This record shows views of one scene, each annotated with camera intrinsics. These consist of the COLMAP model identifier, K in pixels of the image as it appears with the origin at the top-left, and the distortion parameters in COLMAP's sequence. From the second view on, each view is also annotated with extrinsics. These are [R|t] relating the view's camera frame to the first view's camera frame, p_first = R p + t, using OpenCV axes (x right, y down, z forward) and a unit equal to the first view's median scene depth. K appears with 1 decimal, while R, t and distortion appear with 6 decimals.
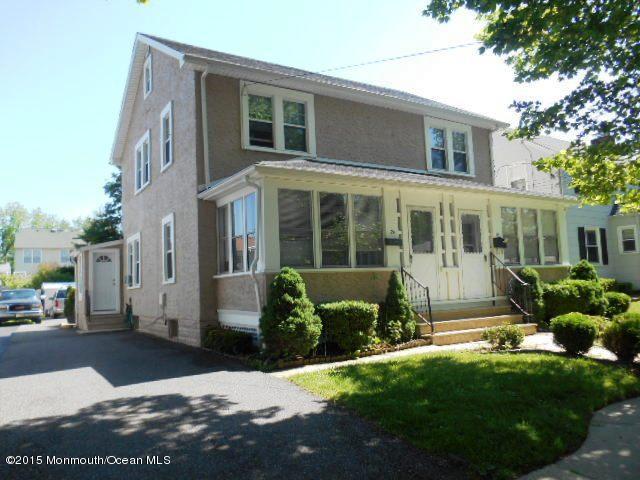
lens RADIAL K [[480.9, 0, 319.1], [0, 480.9, 256.6], [0, 0, 1]] dist [-0.005773, -0.000943]
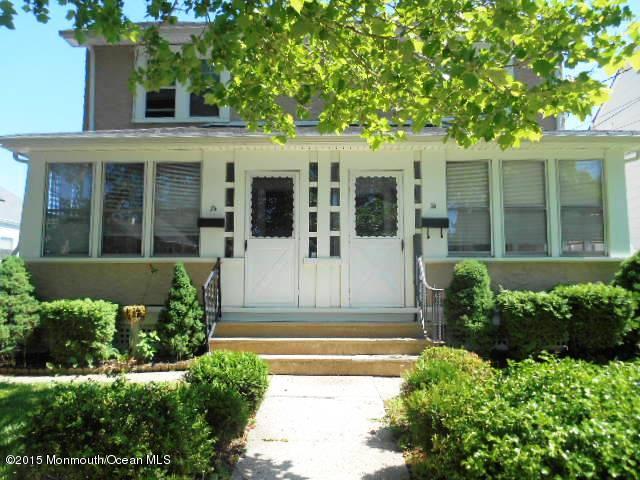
lens RADIAL K [[496.0, 0, 320.0], [0, 496.0, 240.0], [0, 0, 1]] dist [-0.011192, -0.003567]
pose [[0.835481, -0.005183, -0.549495, 0.646698], [0.002173, 0.999979, -0.006128, 0.000947], [0.549515, 0.003925, 0.835475, 0.424804]]
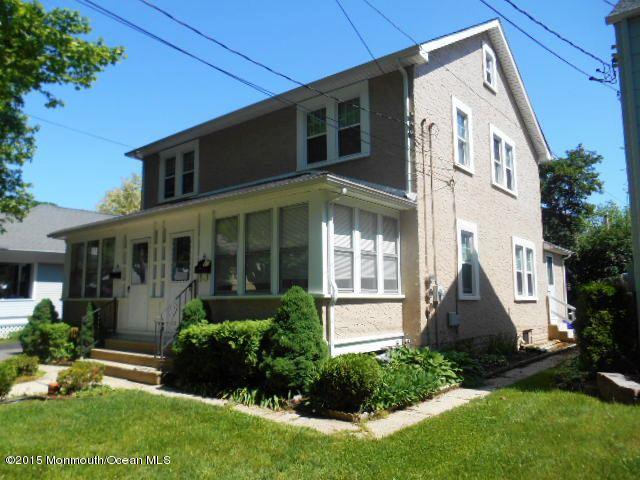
lens RADIAL K [[496.0, 0, 320.0], [0, 496.0, 240.0], [0, 0, 1]] dist [-0.011192, -0.003567]
pose [[0.326287, -0.066728, -0.942912, 1.315981], [0.076381, 0.996105, -0.044061, -0.023391], [0.942180, -0.057643, 0.330113, 0.985960]]
